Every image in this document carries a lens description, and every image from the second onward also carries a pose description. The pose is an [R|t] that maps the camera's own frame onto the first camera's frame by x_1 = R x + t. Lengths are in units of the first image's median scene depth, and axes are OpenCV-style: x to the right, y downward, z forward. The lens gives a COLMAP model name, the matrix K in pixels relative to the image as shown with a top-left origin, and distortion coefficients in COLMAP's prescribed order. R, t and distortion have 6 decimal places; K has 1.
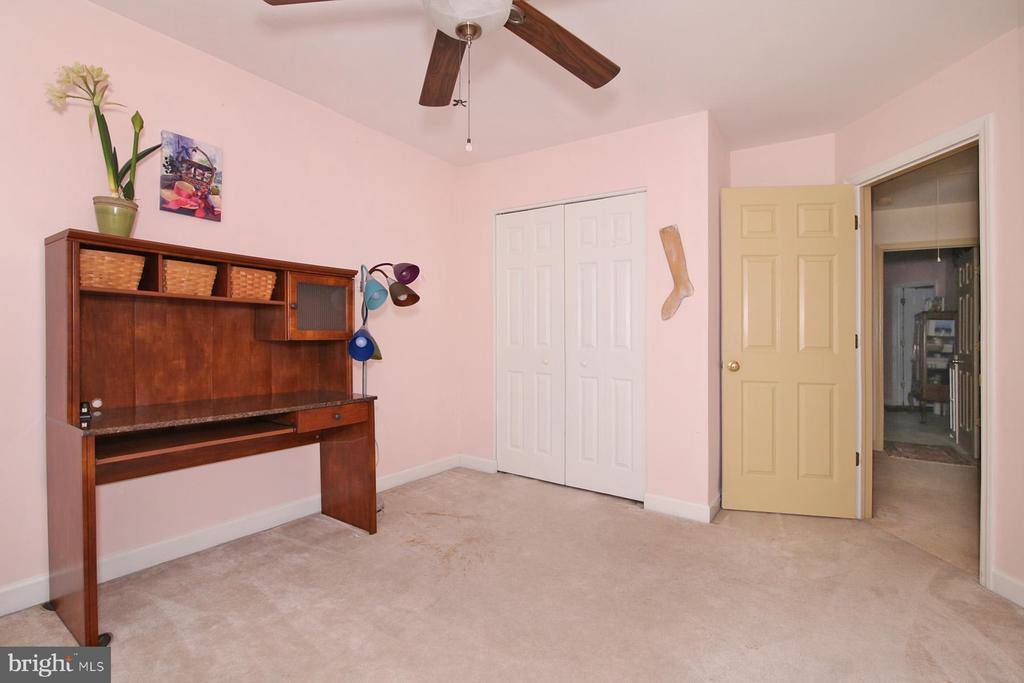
lens RADIAL K [[481.5, 0, 511.8], [0, 481.5, 325.6], [0, 0, 1]] dist [-0.011344, -0.000275]
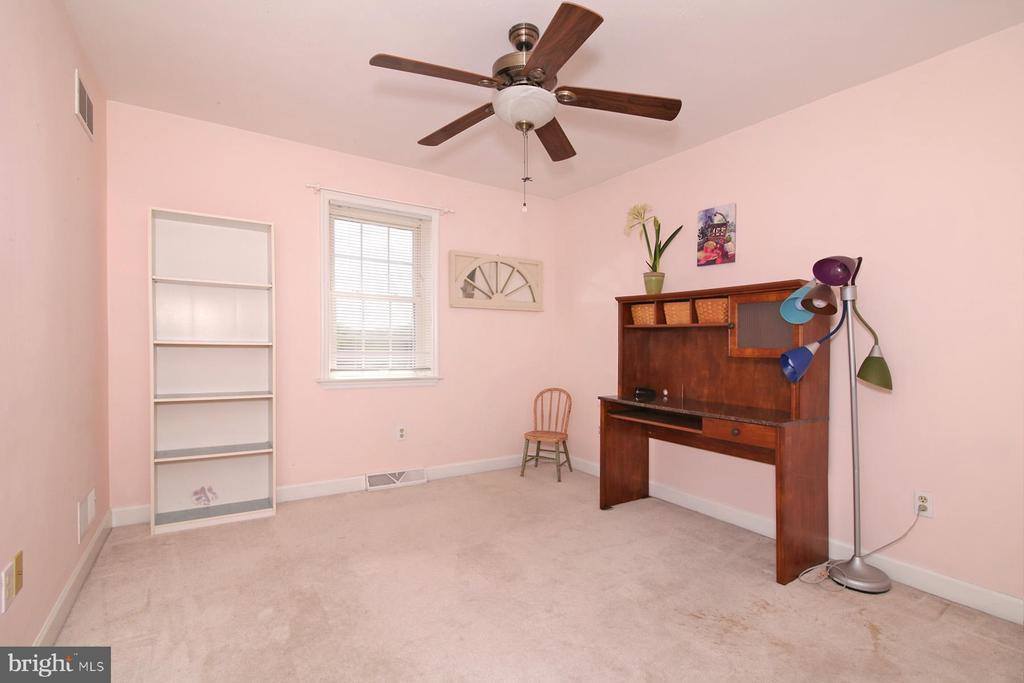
lens RADIAL K [[476.6, 0, 512.0], [0, 476.6, 341.5], [0, 0, 1]] dist [-0.000243, -0.000193]
pose [[-0.376172, -0.035911, -0.925854, 0.771199], [-0.016158, 0.999351, -0.032197, 0.039880], [0.926409, 0.002848, -0.376508, 0.967241]]
